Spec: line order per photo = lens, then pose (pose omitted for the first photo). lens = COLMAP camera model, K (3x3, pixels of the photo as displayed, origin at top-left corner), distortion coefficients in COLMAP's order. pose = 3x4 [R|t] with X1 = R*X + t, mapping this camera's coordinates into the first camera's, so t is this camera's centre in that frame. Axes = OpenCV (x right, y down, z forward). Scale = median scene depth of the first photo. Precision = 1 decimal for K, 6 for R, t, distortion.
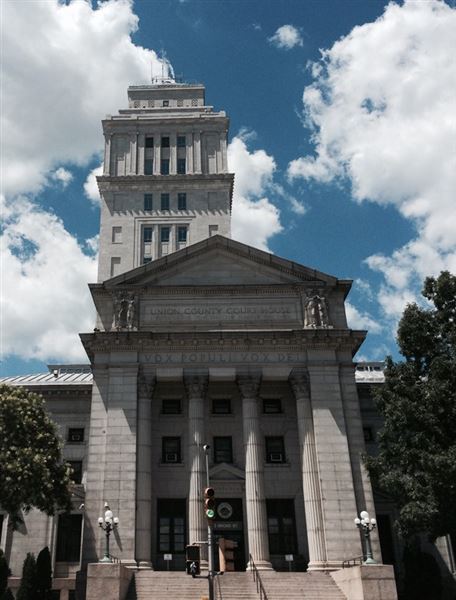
lens RADIAL K [[655.4, 0, 147.2], [0, 655.4, 267.5], [0, 0, 1]] dist [0.012426, 0.000000]
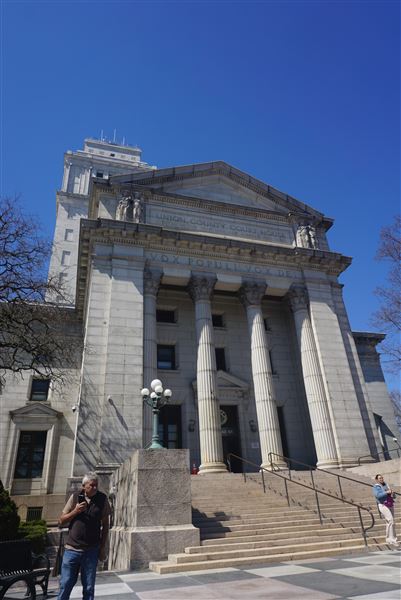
lens RADIAL K [[394.6, 0, 199.0], [0, 394.6, 316.7], [0, 0, 1]] dist [-0.009688, -0.001534]
pose [[0.933903, 0.105409, 0.341636, -0.126805], [-0.104134, 0.994317, -0.022127, 0.236643], [-0.342027, -0.014911, 0.939572, 0.457076]]
